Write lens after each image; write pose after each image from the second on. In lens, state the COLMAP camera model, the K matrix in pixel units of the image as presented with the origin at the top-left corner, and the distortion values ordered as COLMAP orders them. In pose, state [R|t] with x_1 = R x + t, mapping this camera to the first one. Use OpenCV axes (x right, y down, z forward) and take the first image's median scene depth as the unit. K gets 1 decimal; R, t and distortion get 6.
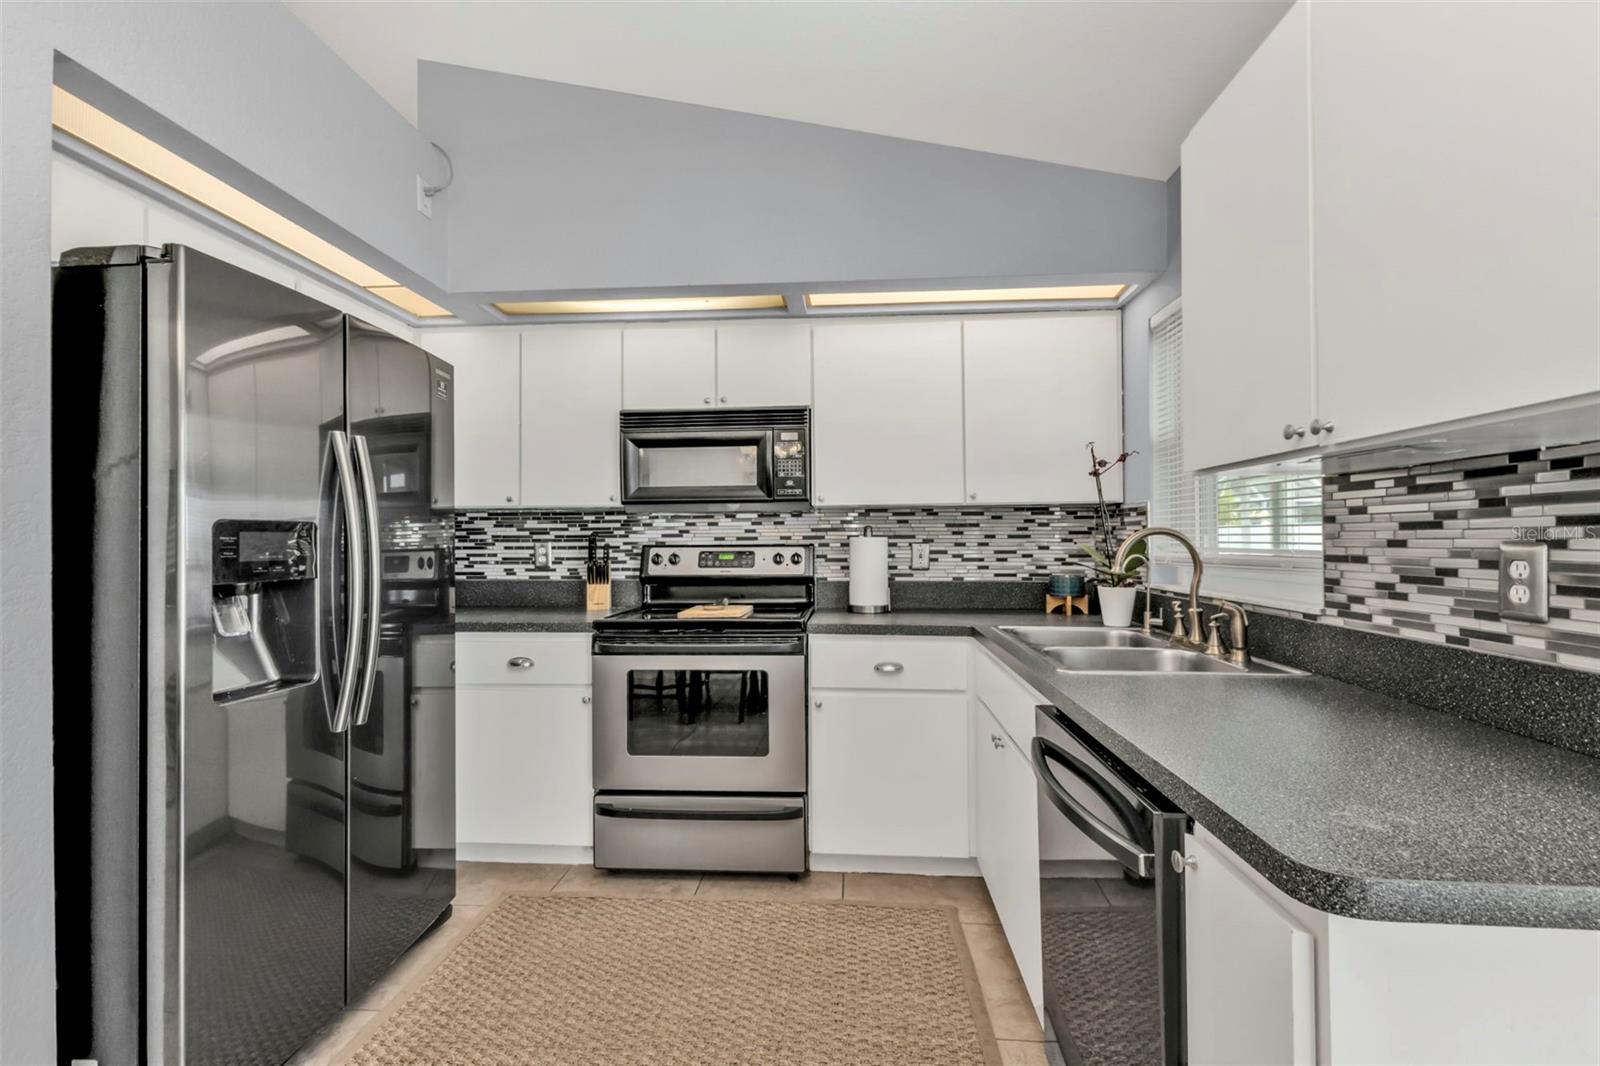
lens RADIAL K [[693.7, 0, 803.4], [0, 693.7, 536.2], [0, 0, 1]] dist [0.011048, -0.004665]
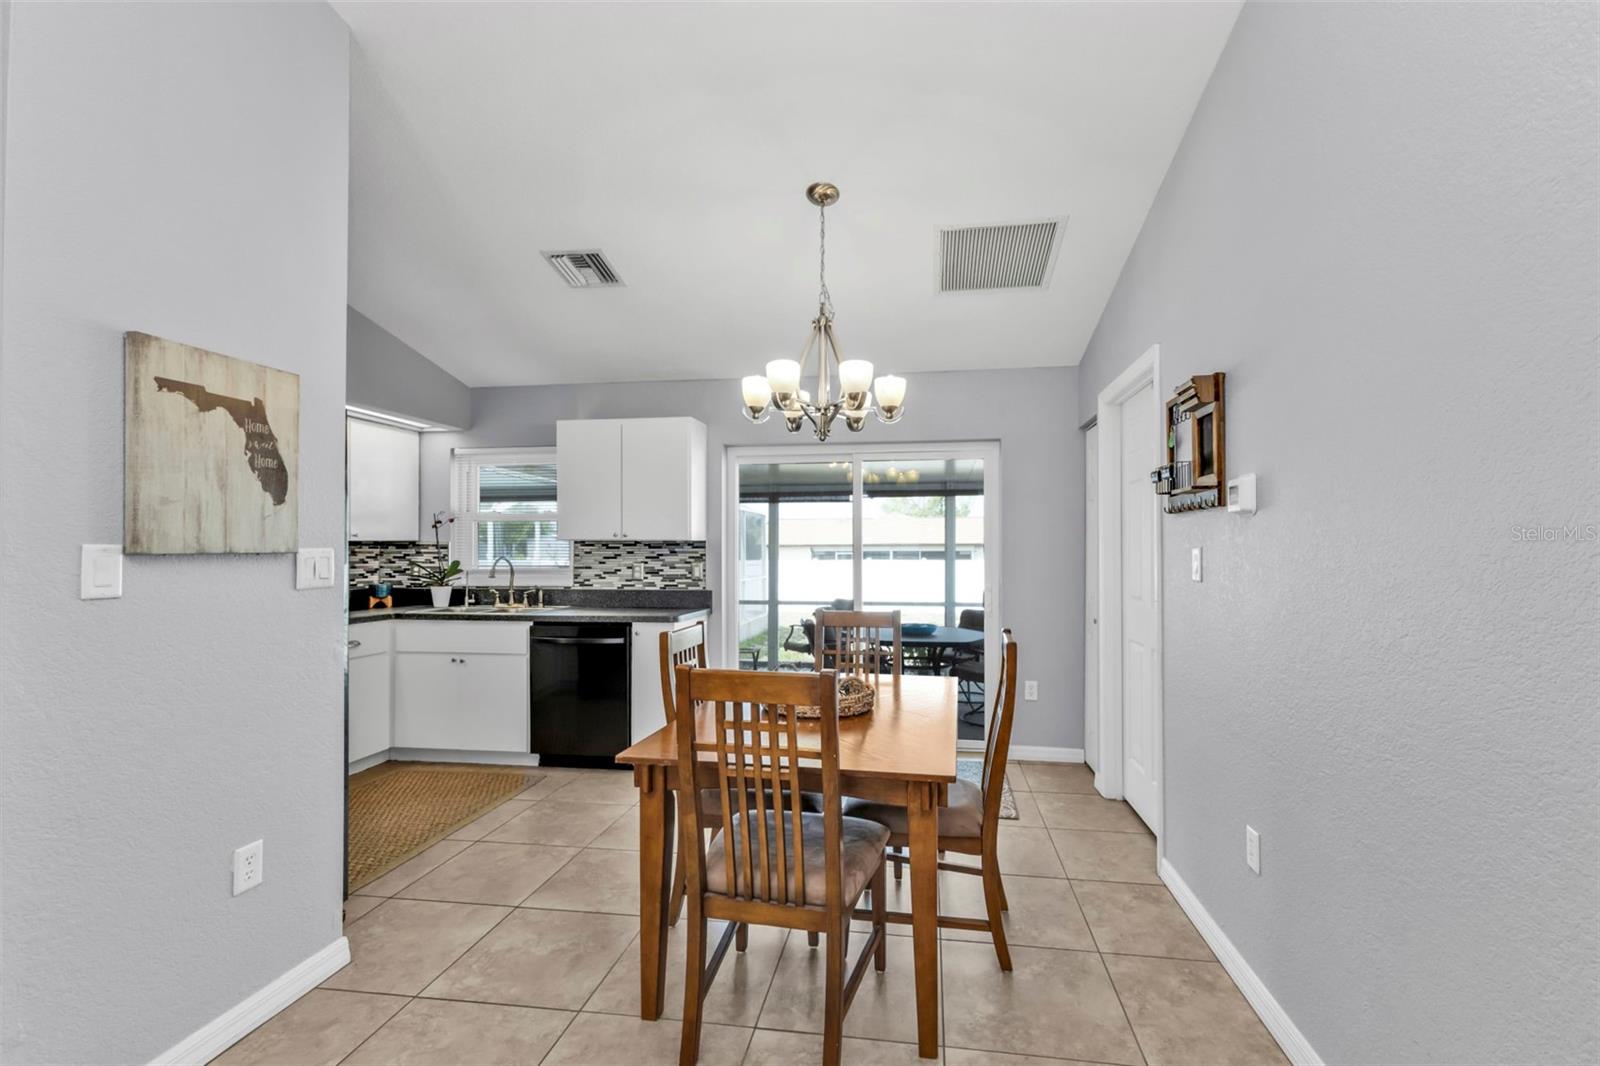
lens RADIAL K [[693.7, 0, 817.2], [0, 693.7, 546.1], [0, 0, 1]] dist [0.011048, -0.004665]
pose [[0.105099, 0.007262, 0.994435, -1.289056], [-0.003085, 0.999971, -0.006976, -0.027111], [-0.994457, -0.002335, 0.105119, -0.227464]]
